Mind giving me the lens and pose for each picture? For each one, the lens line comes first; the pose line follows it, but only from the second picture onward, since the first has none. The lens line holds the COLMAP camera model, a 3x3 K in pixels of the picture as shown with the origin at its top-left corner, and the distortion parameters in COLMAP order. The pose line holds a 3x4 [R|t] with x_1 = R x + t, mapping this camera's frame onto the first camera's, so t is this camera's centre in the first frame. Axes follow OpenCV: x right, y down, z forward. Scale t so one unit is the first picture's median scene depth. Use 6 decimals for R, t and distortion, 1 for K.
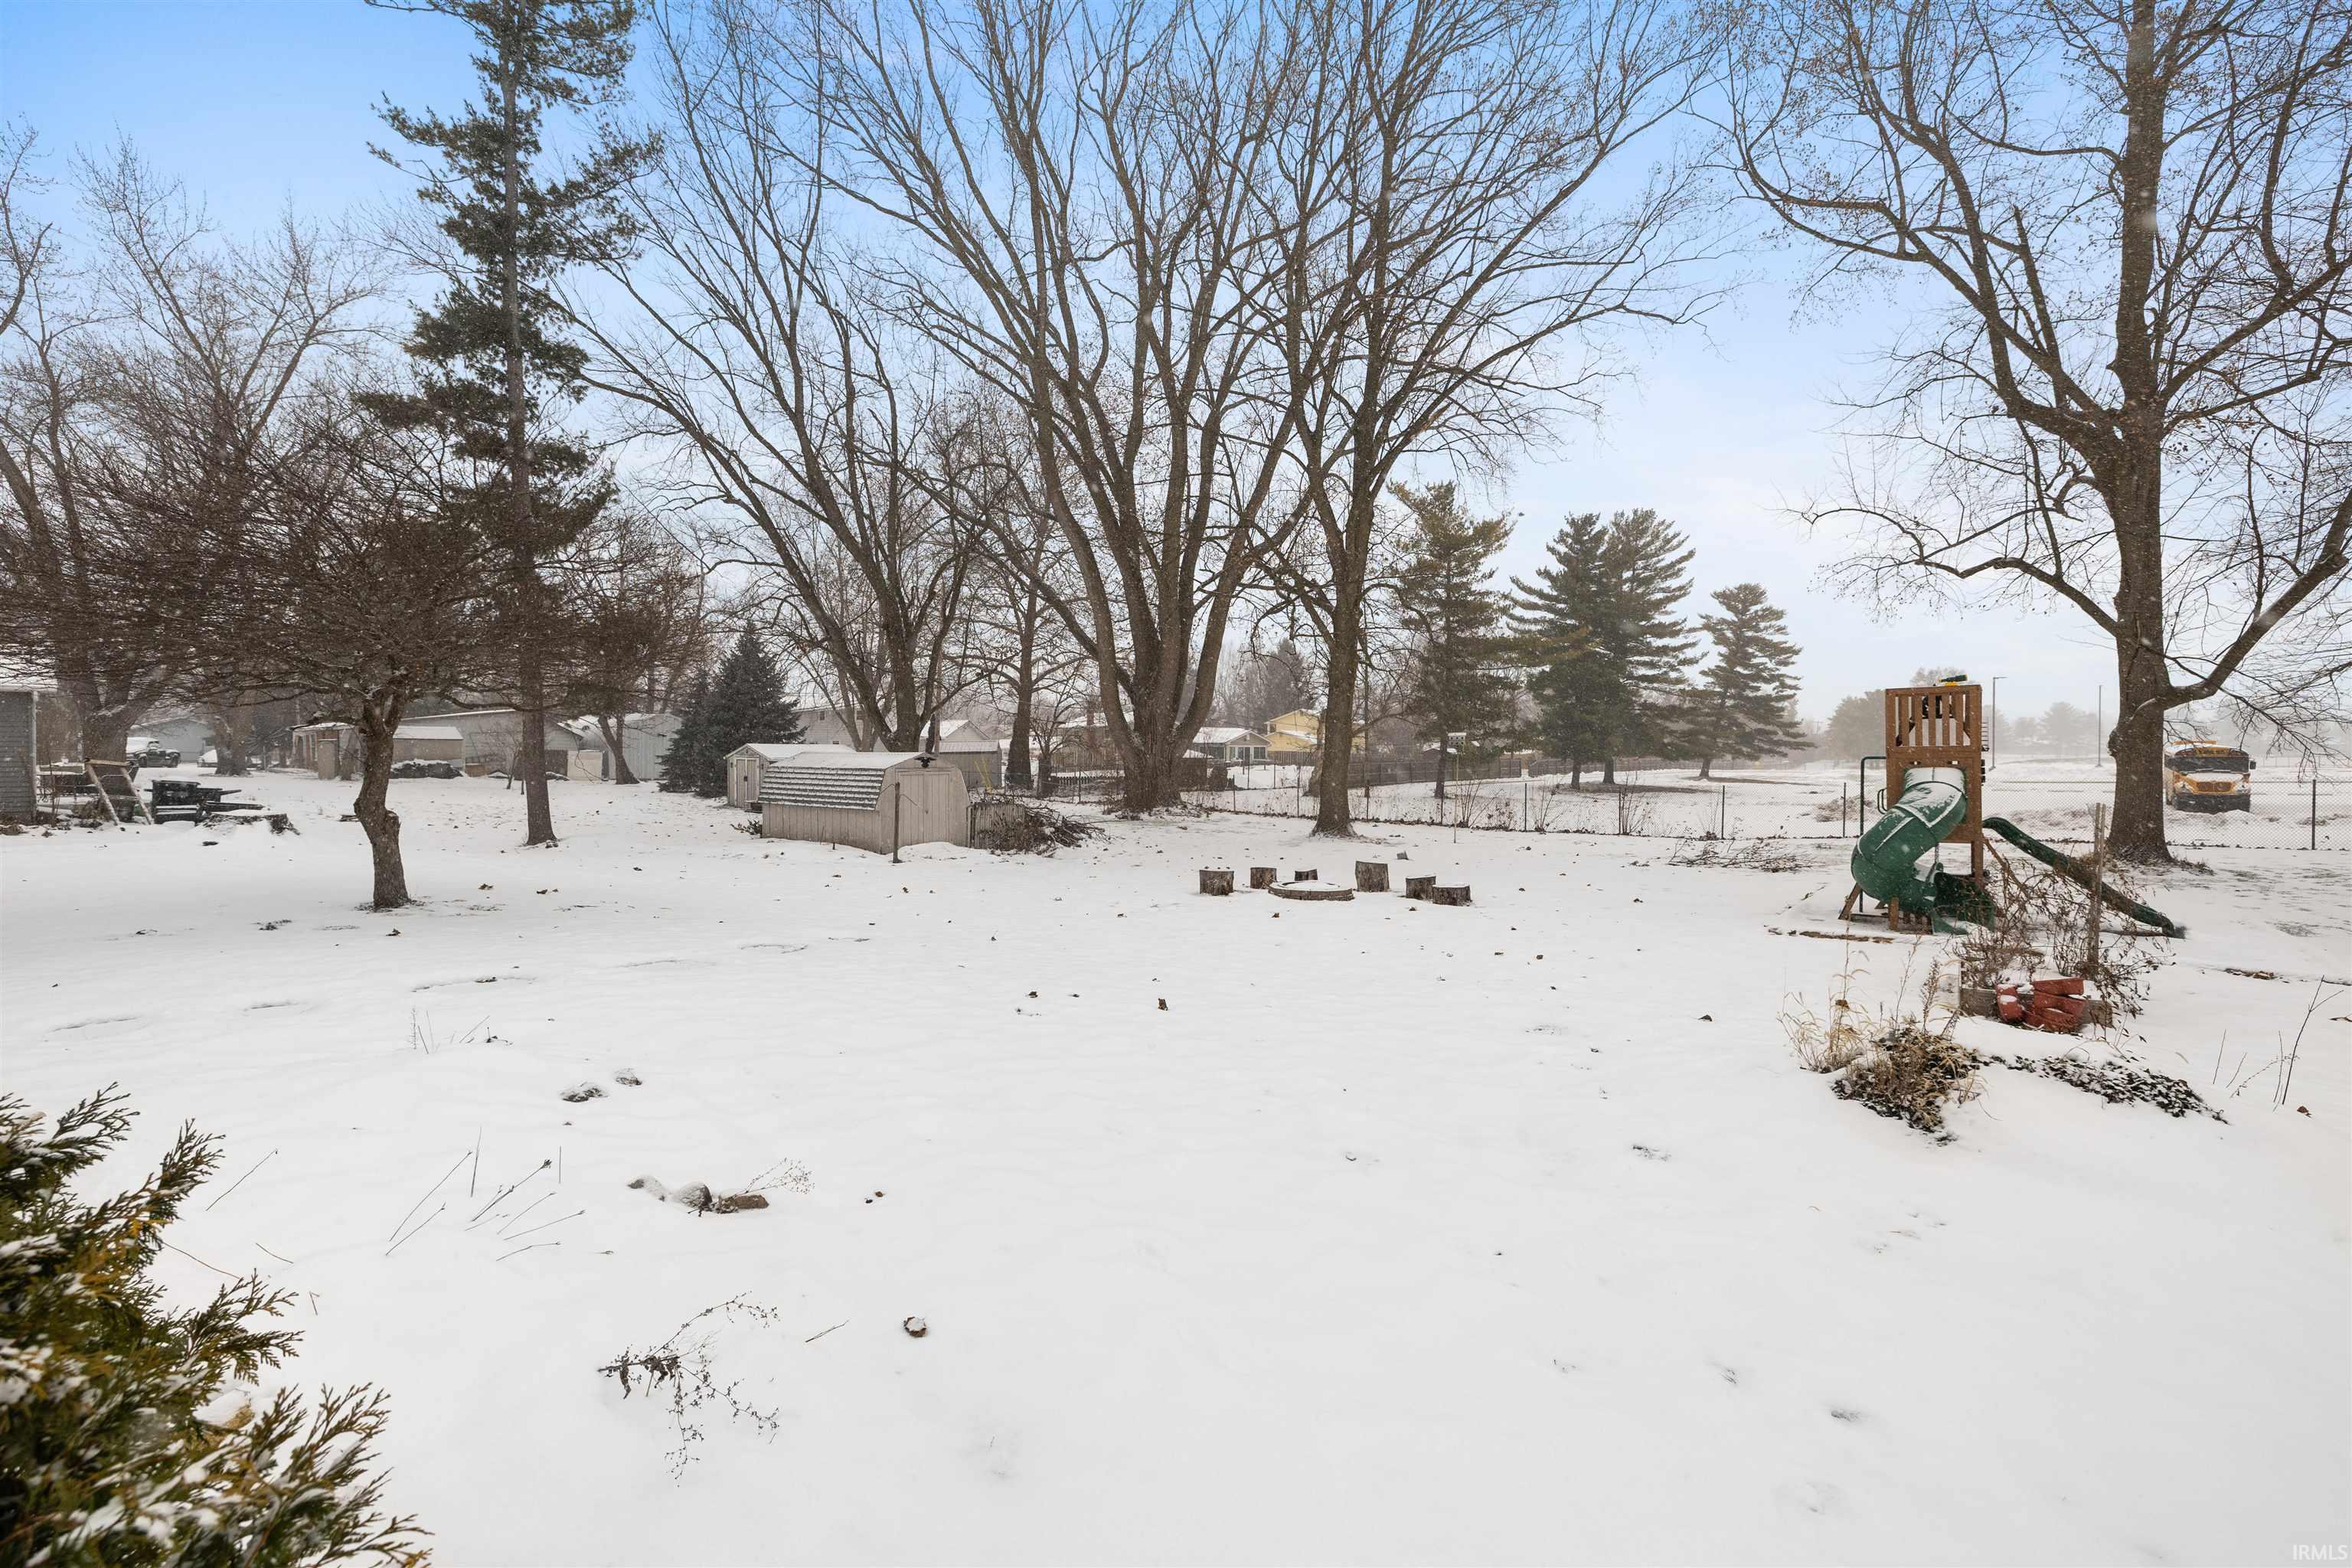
lens RADIAL K [[986.1, 0, 1163.7], [0, 986.1, 771.3], [0, 0, 1]] dist [-0.002283, -0.001905]
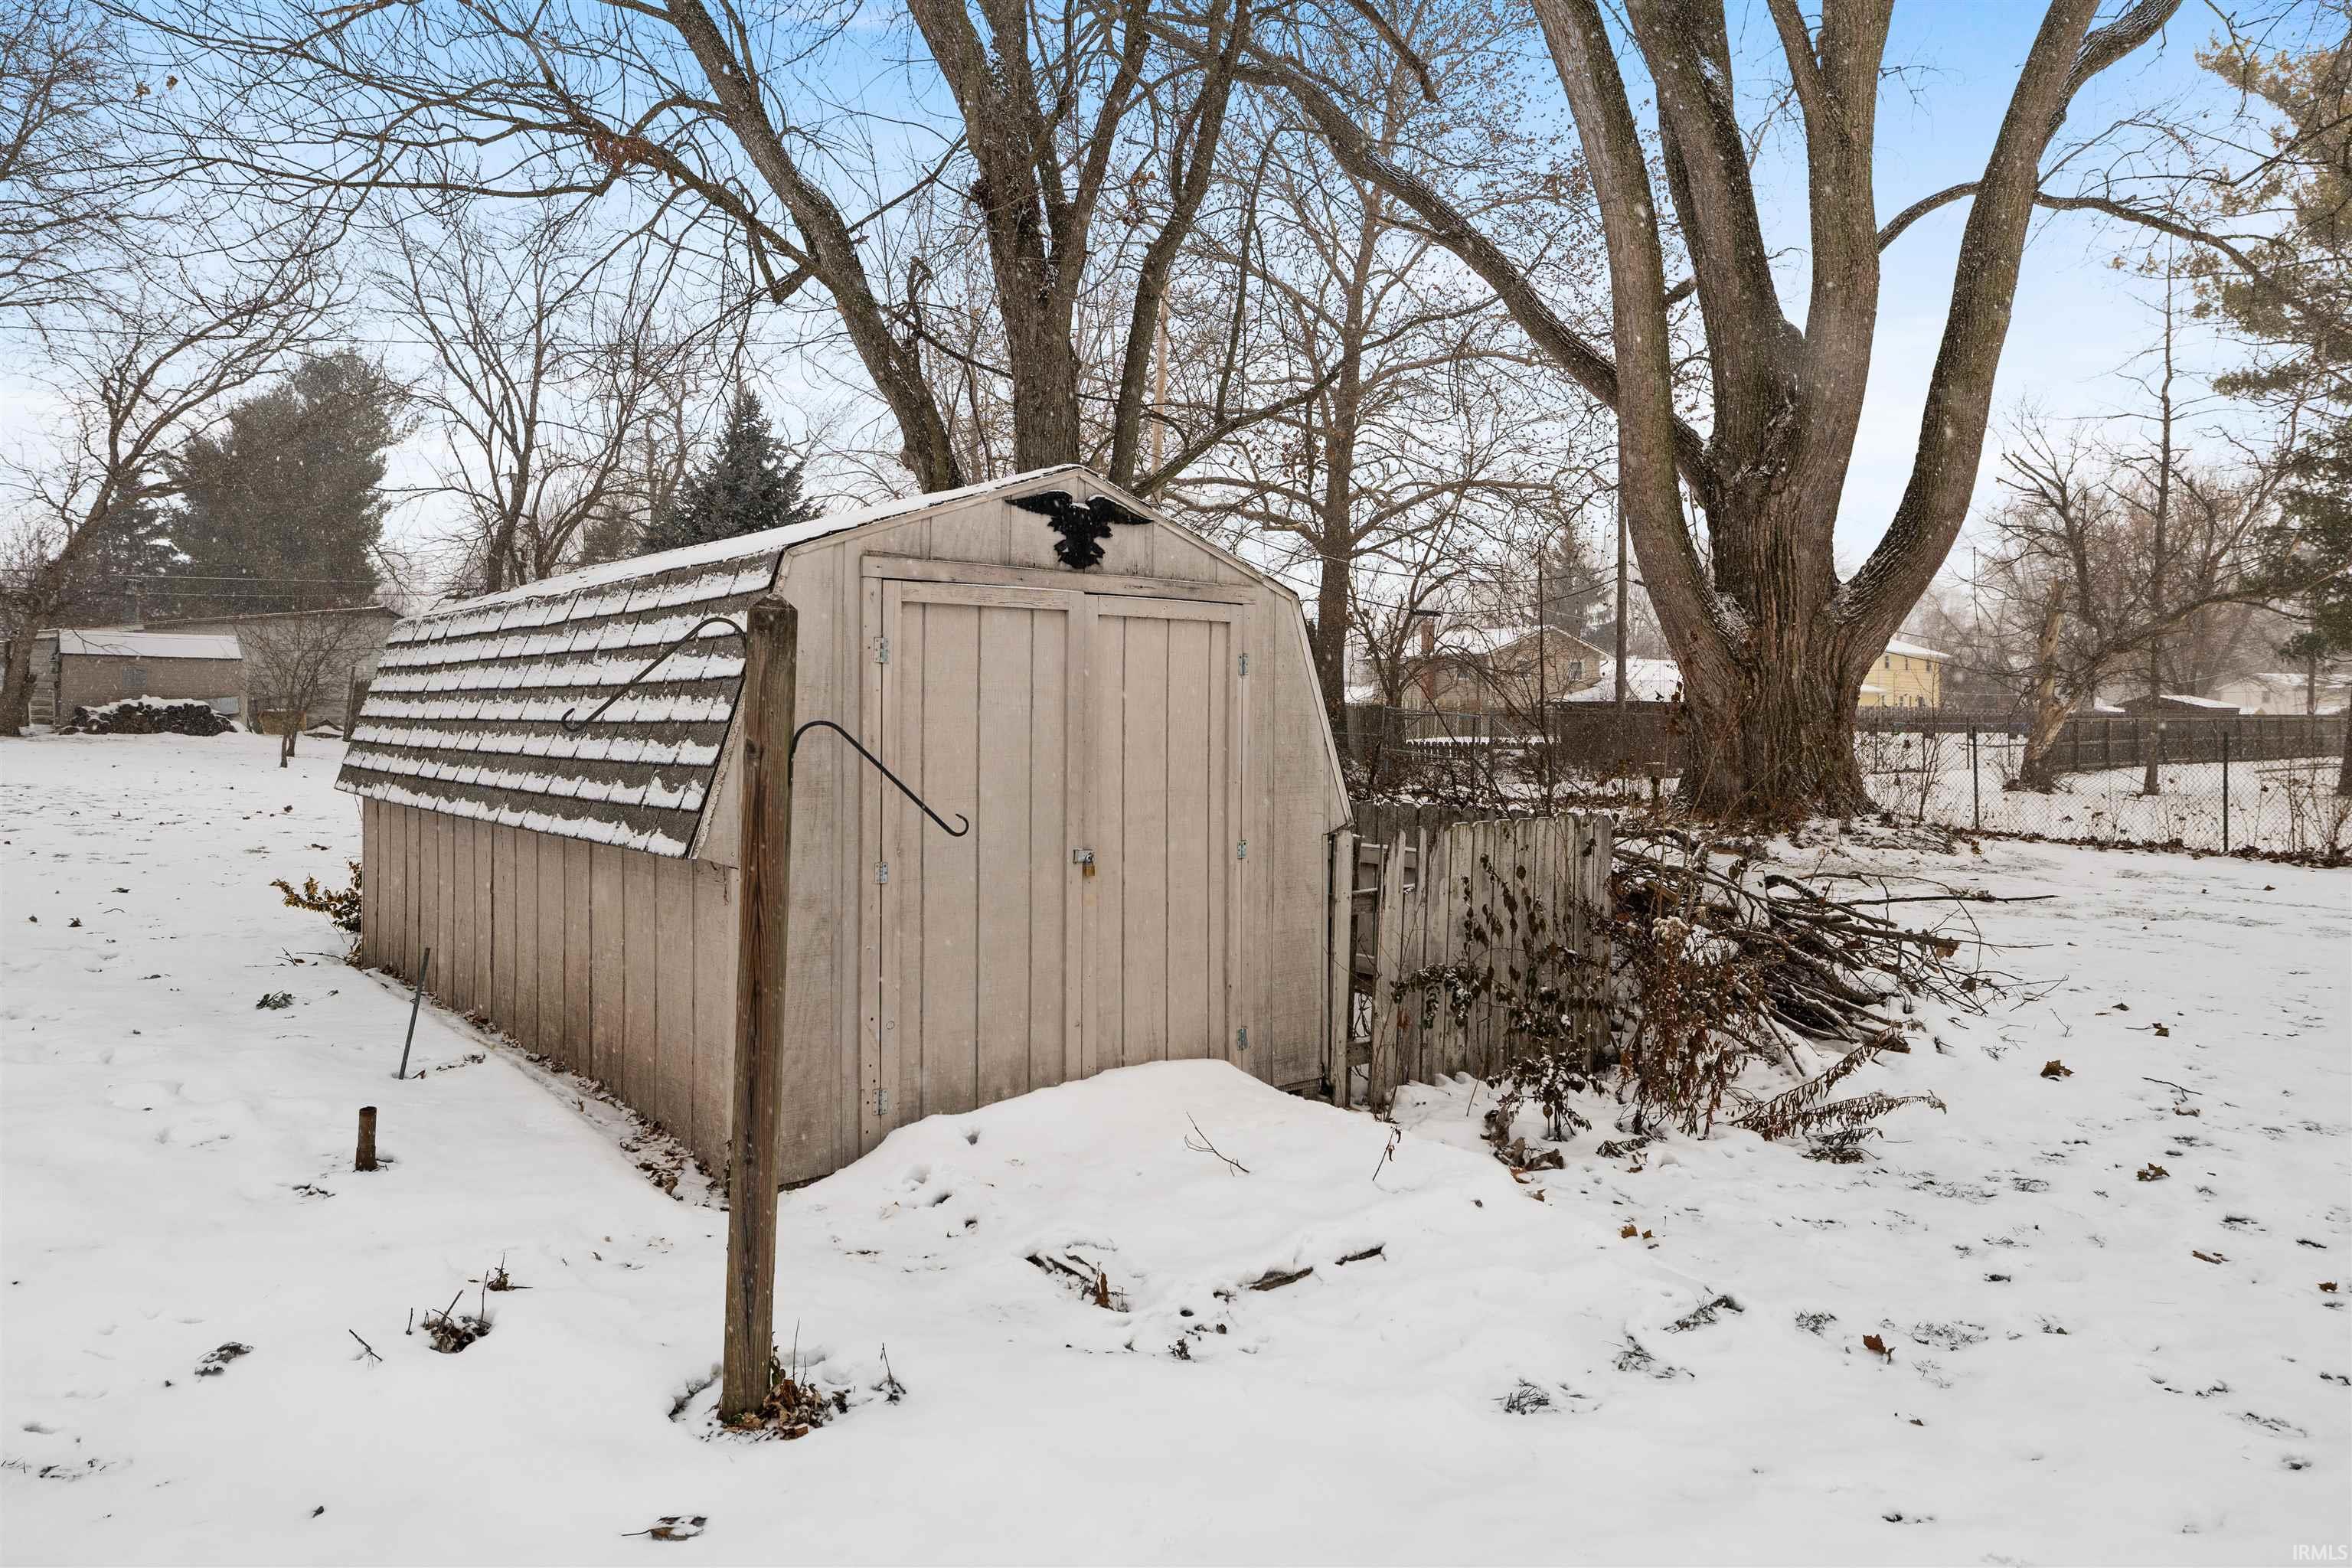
lens RADIAL K [[1541.2, 0, 1160.7], [0, 1541.2, 706.8], [0, 0, 1]] dist [0.011805, 0.001727]
pose [[0.976891, 0.001903, -0.213732, -0.056820], [-0.007735, 0.999620, -0.026456, 0.007432], [0.213600, 0.027497, 0.976534, 0.245050]]
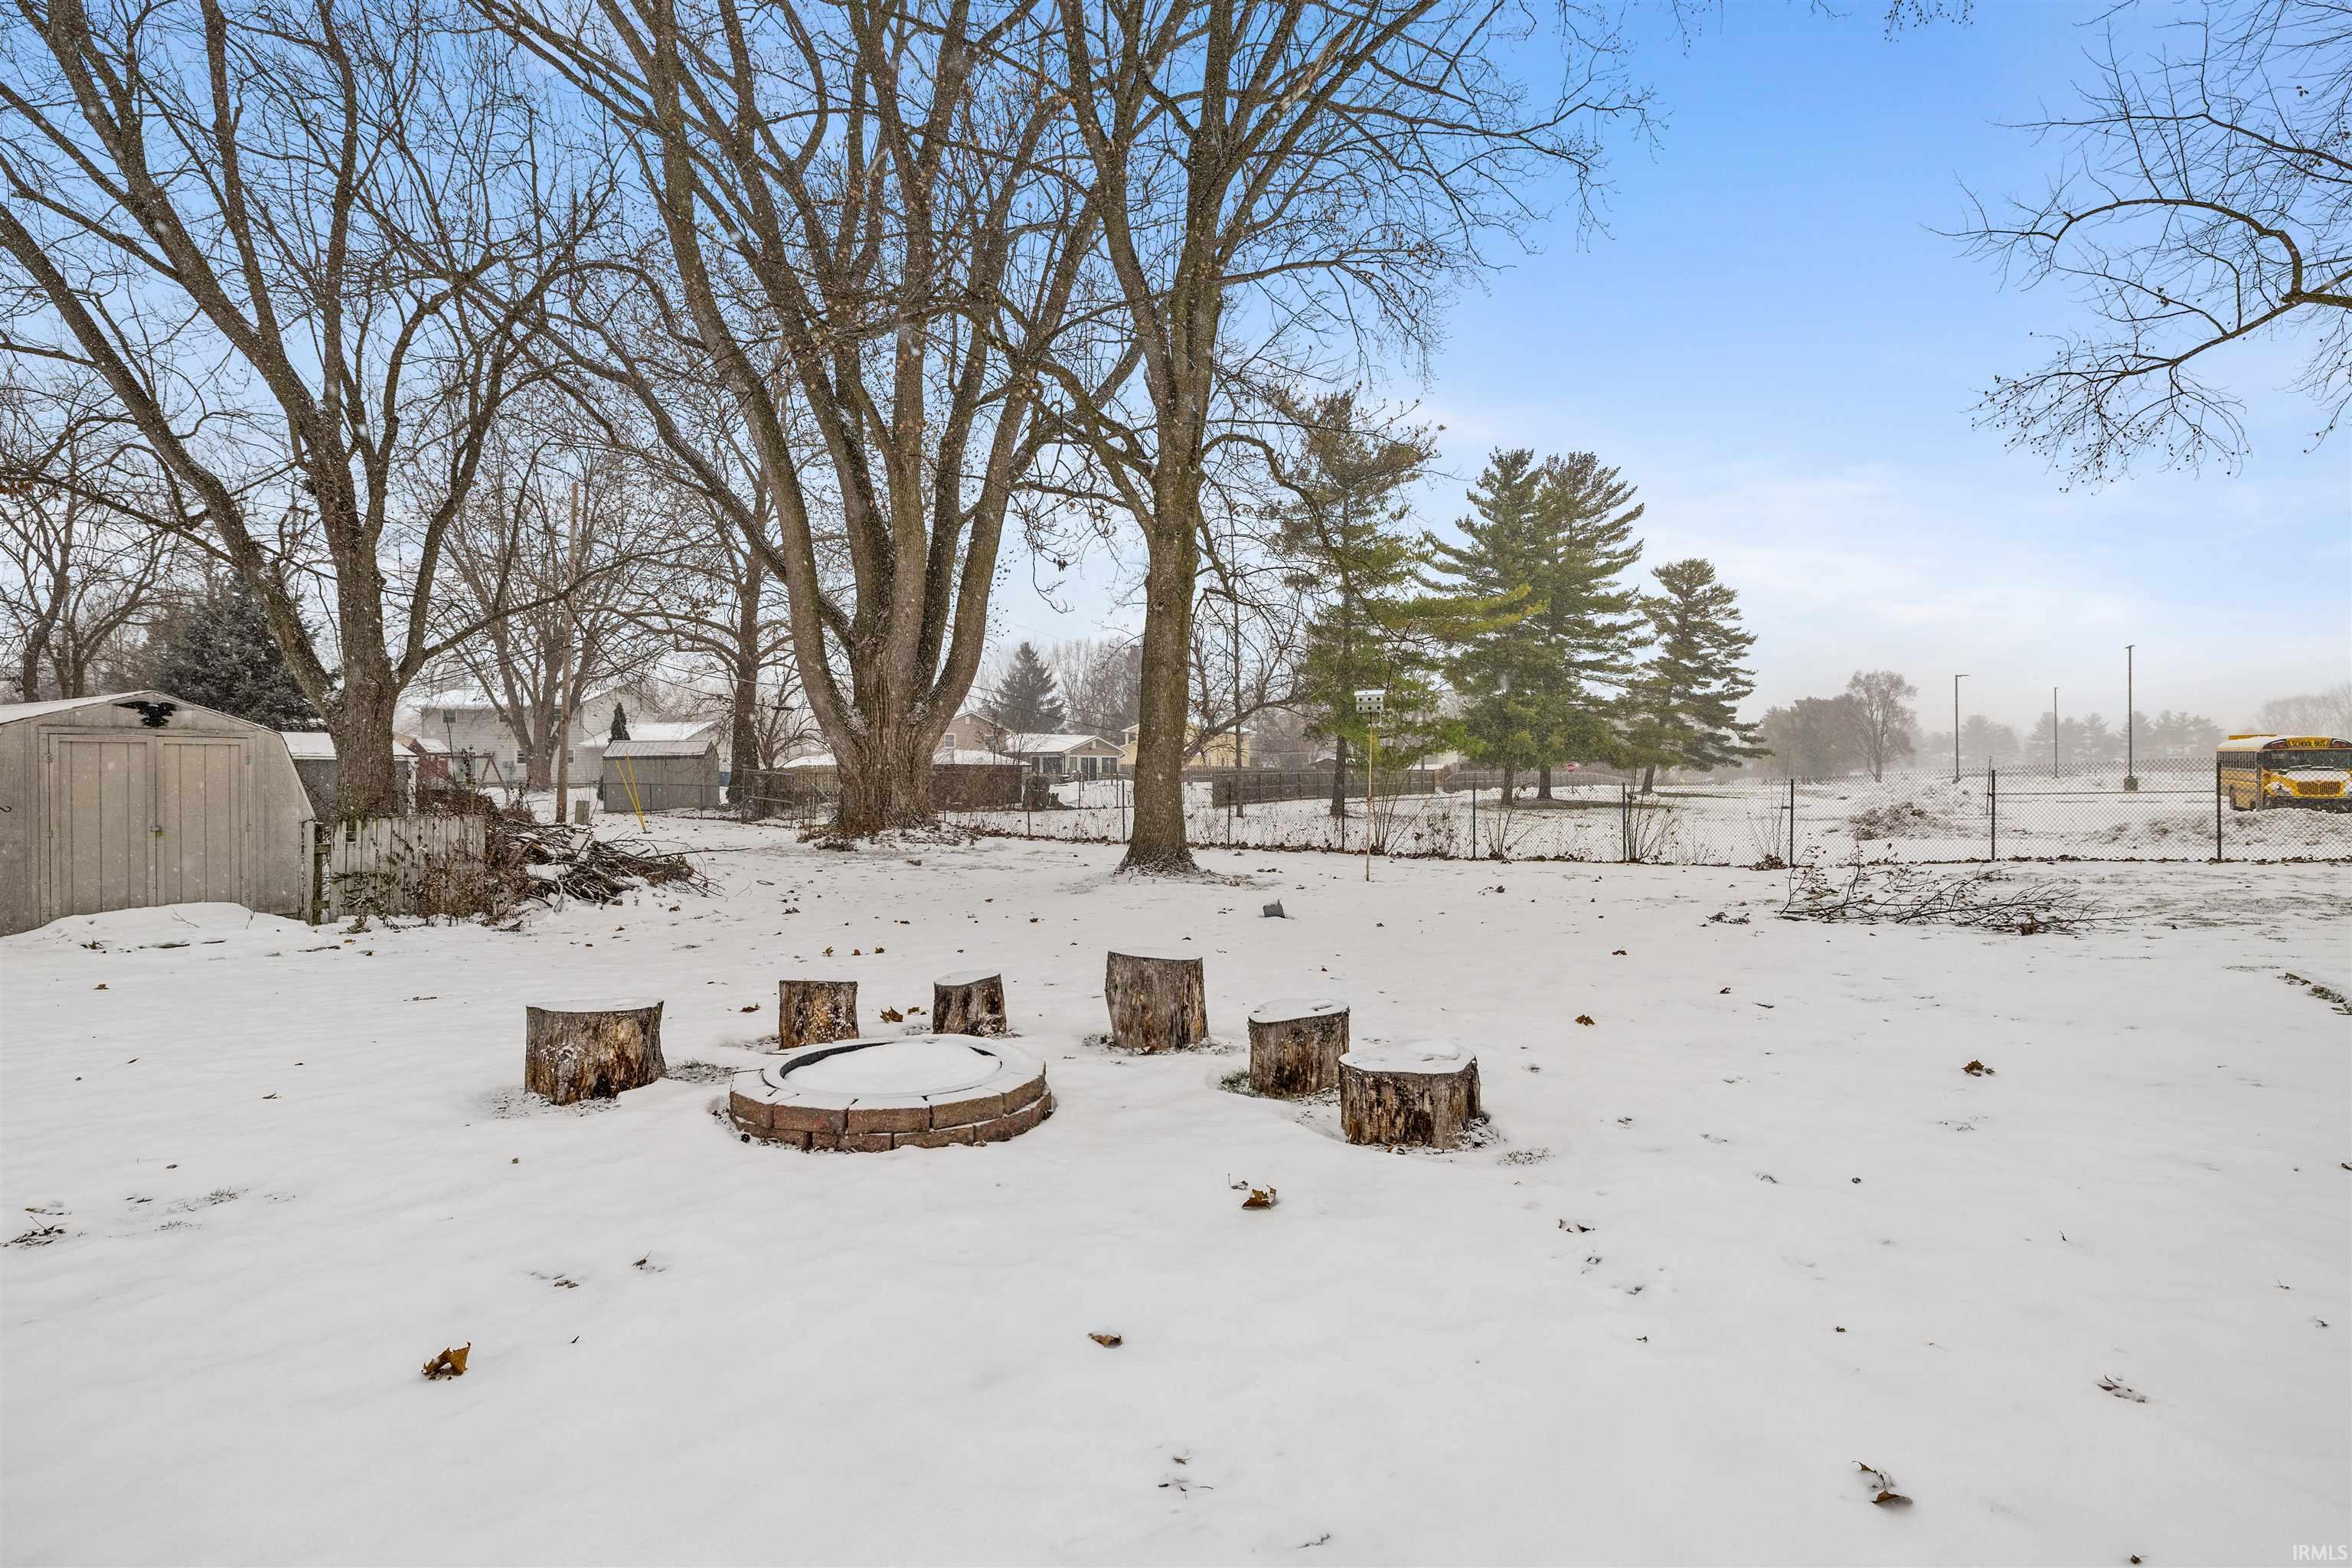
lens RADIAL K [[1155.1, 0, 1184.3], [0, 1155.1, 783.2], [0, 0, 1]] dist [-0.011261, -0.000729]
pose [[0.989604, -0.005658, 0.143708, 0.038600], [0.007381, 0.999907, -0.011456, 0.009214], [-0.143630, 0.012398, 0.989554, 0.143786]]
